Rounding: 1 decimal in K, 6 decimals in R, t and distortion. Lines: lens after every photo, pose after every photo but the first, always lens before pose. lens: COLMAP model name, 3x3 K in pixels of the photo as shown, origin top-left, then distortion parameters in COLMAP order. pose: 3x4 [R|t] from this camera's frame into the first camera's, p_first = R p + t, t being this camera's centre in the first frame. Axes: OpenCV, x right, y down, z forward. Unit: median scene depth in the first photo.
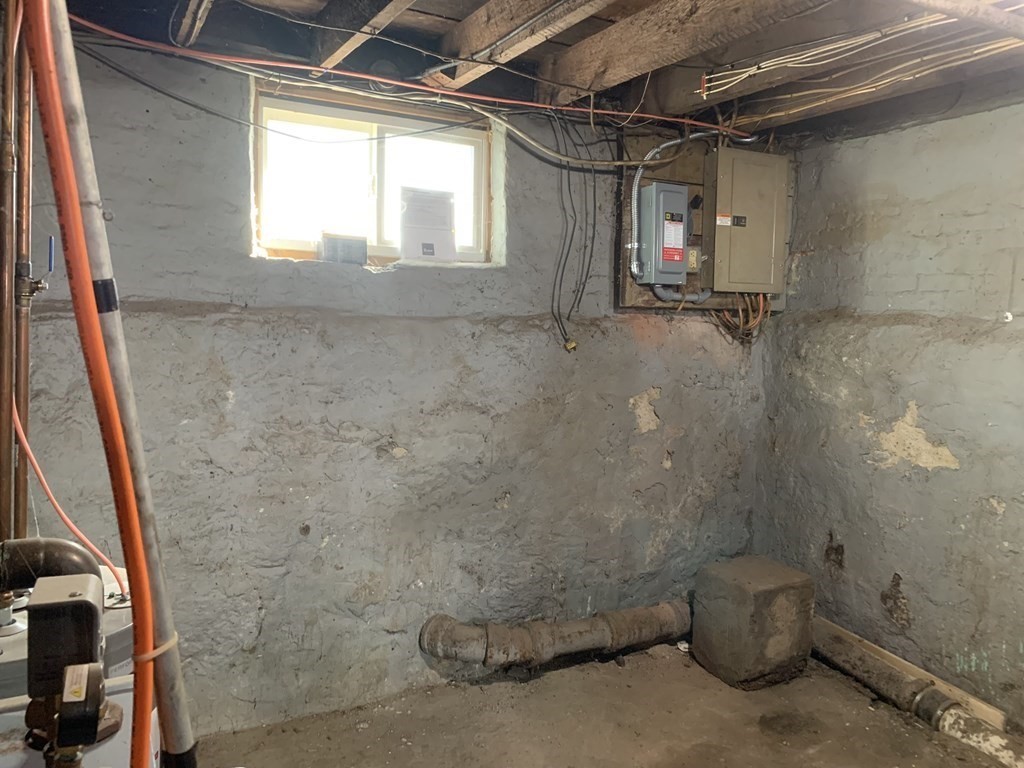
lens RADIAL K [[781.0, 0, 511.8], [0, 781.0, 383.2], [0, 0, 1]] dist [0.032920, -0.035891]
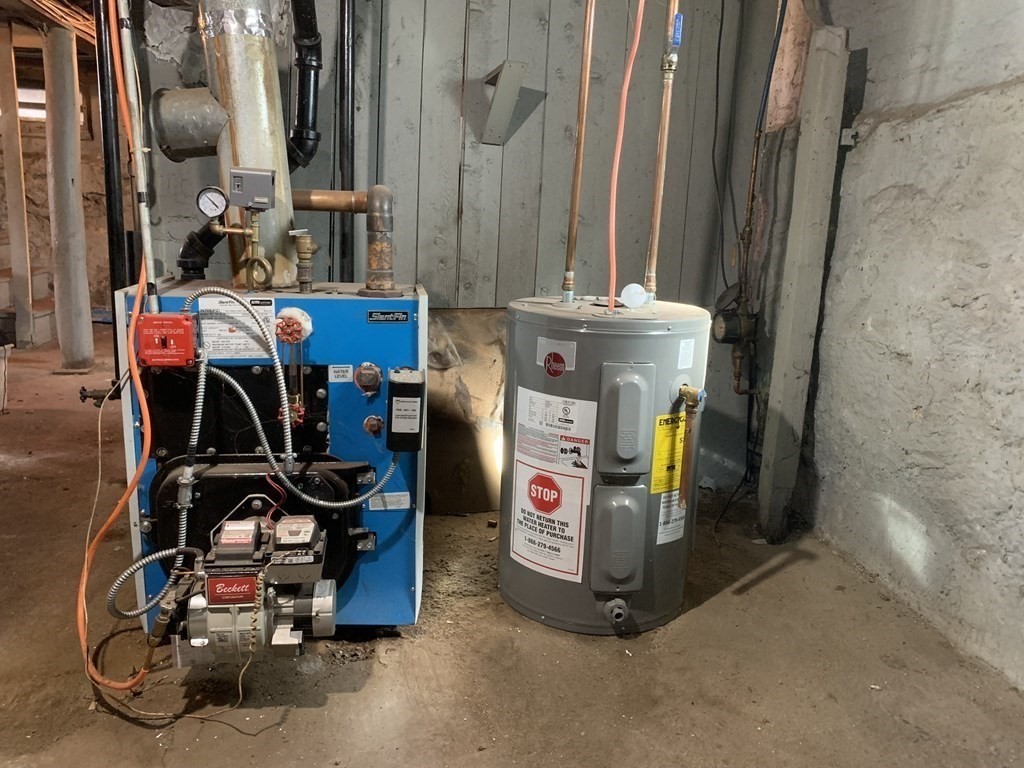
lens RADIAL K [[781.0, 0, 511.2], [0, 781.0, 383.5], [0, 0, 1]] dist [0.032920, -0.035891]
pose [[-0.302756, 0.157431, -0.939976, 0.448490], [-0.139744, 0.968271, 0.207180, 0.100311], [0.942767, 0.194081, -0.271150, 0.770683]]
